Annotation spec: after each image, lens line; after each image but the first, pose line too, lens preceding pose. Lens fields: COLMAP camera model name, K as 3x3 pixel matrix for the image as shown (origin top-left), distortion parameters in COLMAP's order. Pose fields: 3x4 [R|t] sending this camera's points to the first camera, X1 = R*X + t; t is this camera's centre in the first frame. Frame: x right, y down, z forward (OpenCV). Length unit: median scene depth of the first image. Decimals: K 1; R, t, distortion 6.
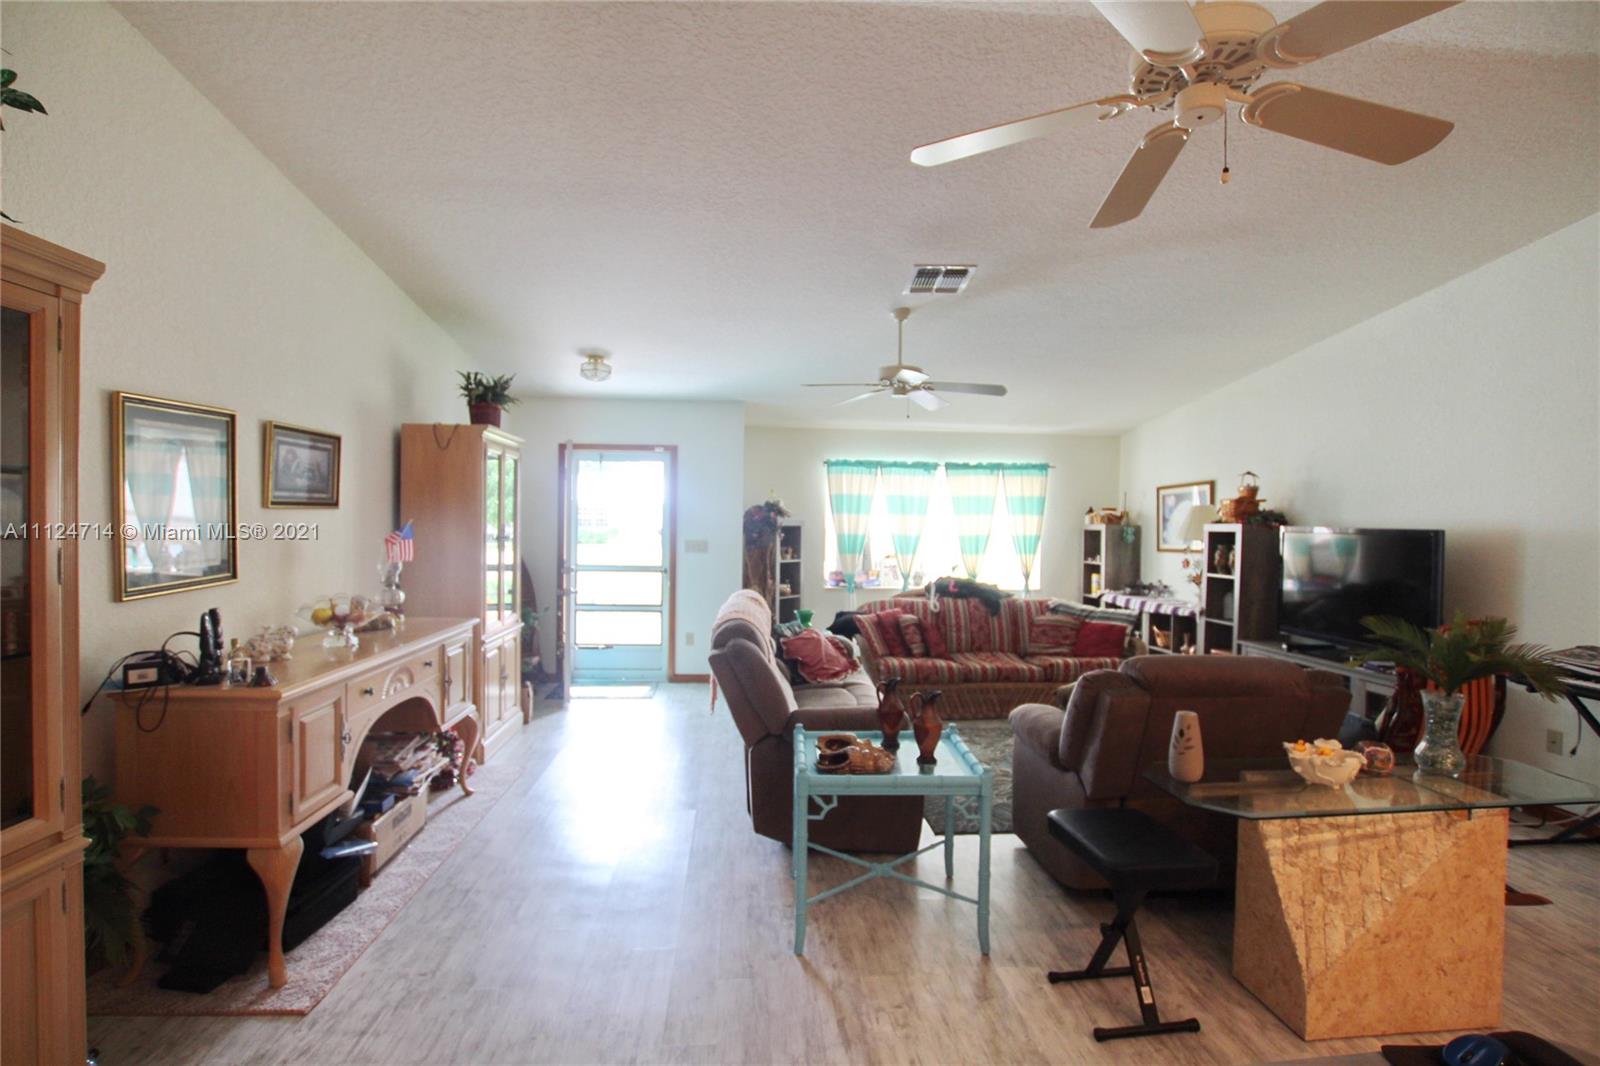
lens RADIAL K [[741.8, 0, 794.5], [0, 741.8, 536.1], [0, 0, 1]] dist [-0.033699, 0.005792]
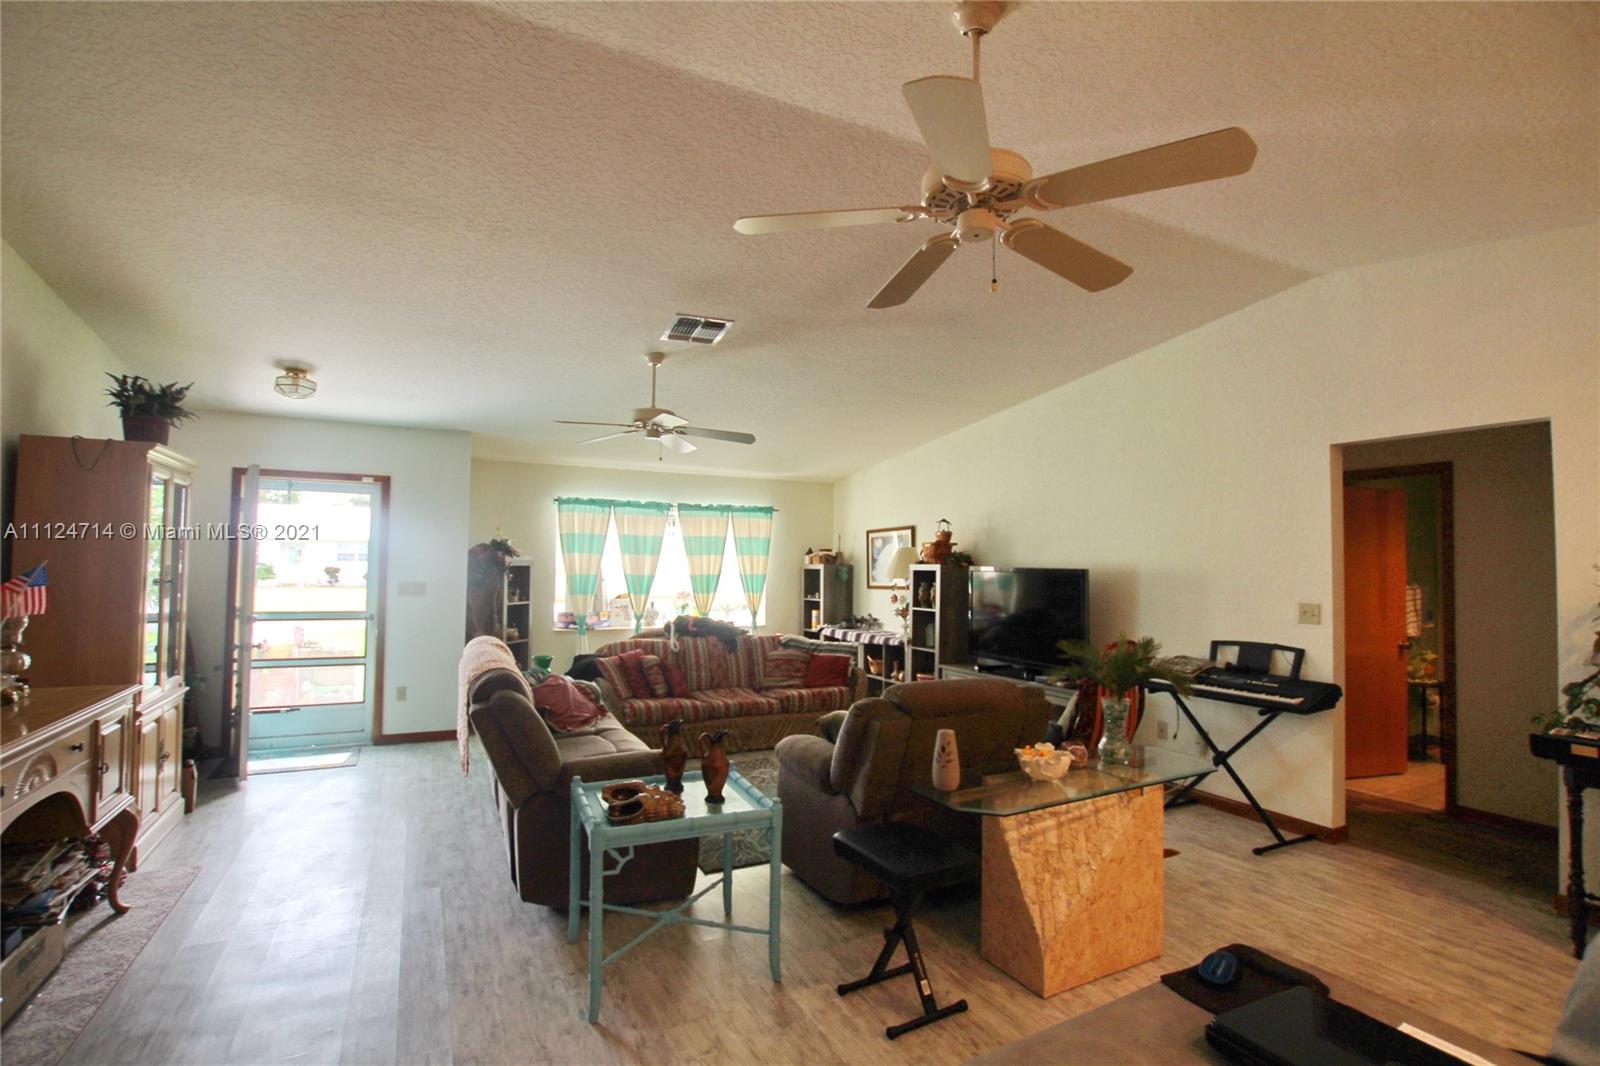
lens RADIAL K [[741.8, 0, 794.5], [0, 741.8, 536.1], [0, 0, 1]] dist [-0.033699, 0.005792]
pose [[0.923237, 0.013912, 0.383980, -0.085553], [0.005684, 0.998741, -0.049851, -0.005523], [-0.384190, 0.048206, 0.921995, 0.001700]]
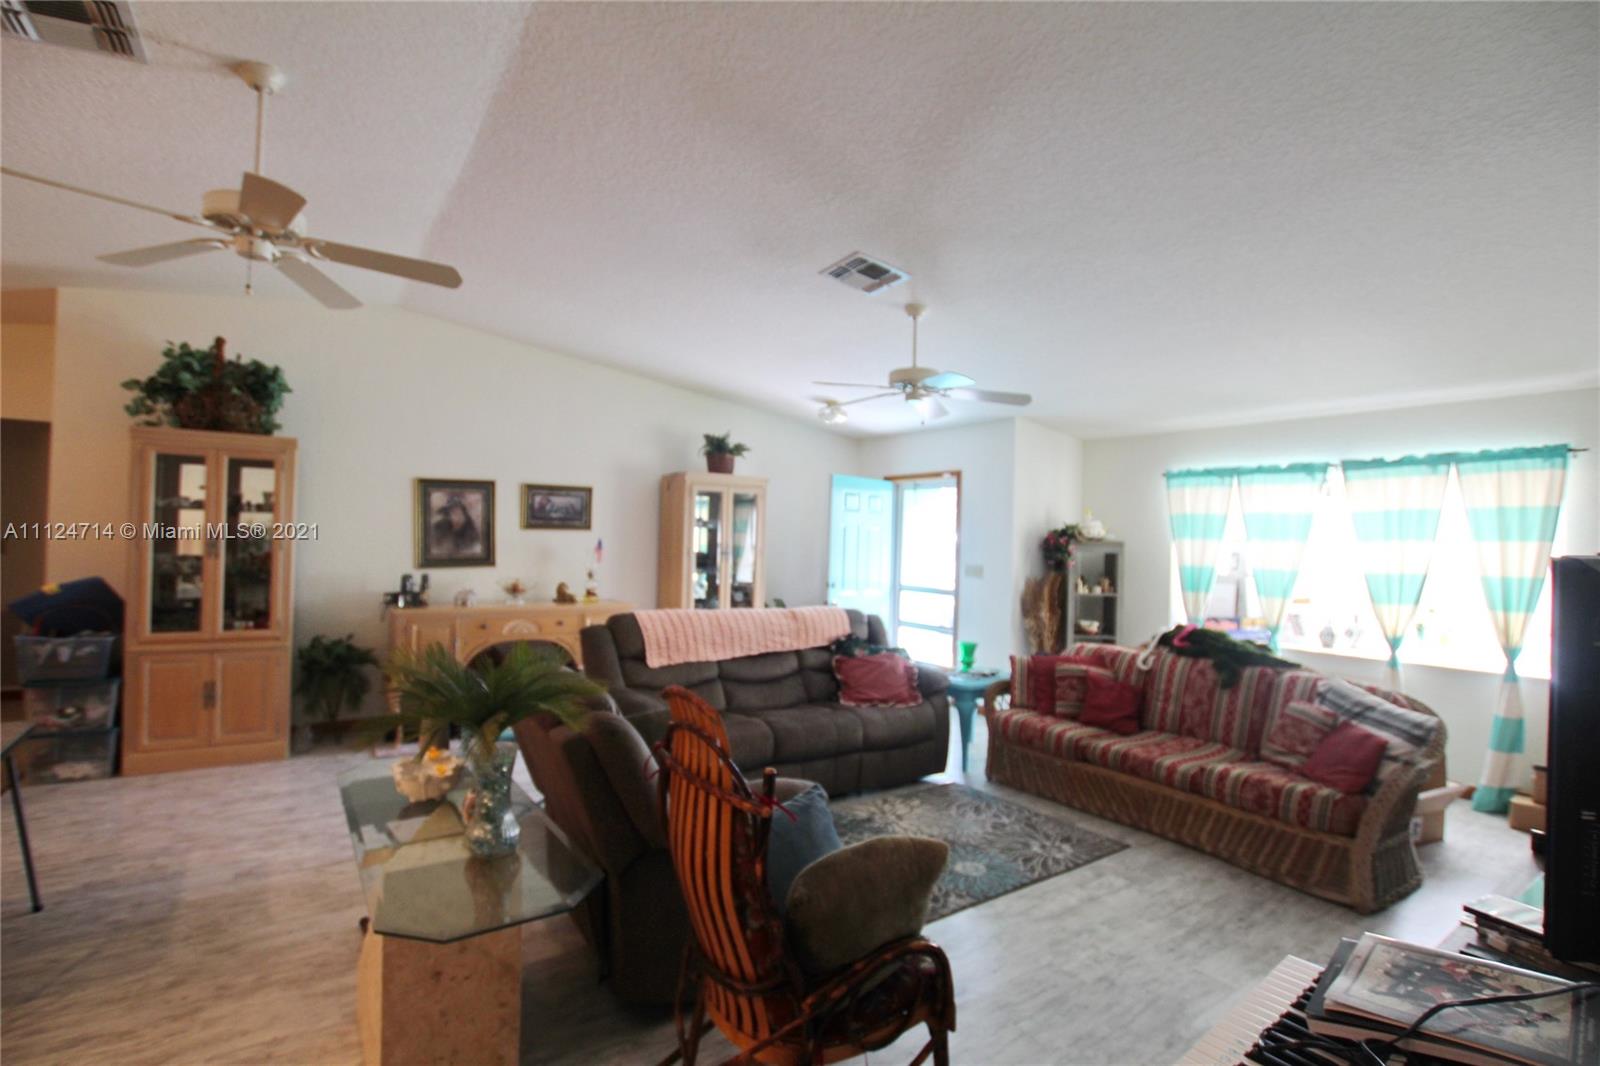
lens RADIAL K [[741.8, 0, 794.5], [0, 741.8, 536.1], [0, 0, 1]] dist [-0.033699, 0.005792]
pose [[0.505269, -0.005528, -0.862944, 1.108182], [-0.035943, 0.998977, -0.027444, 0.005047], [0.862213, 0.044884, 0.504553, 0.565231]]
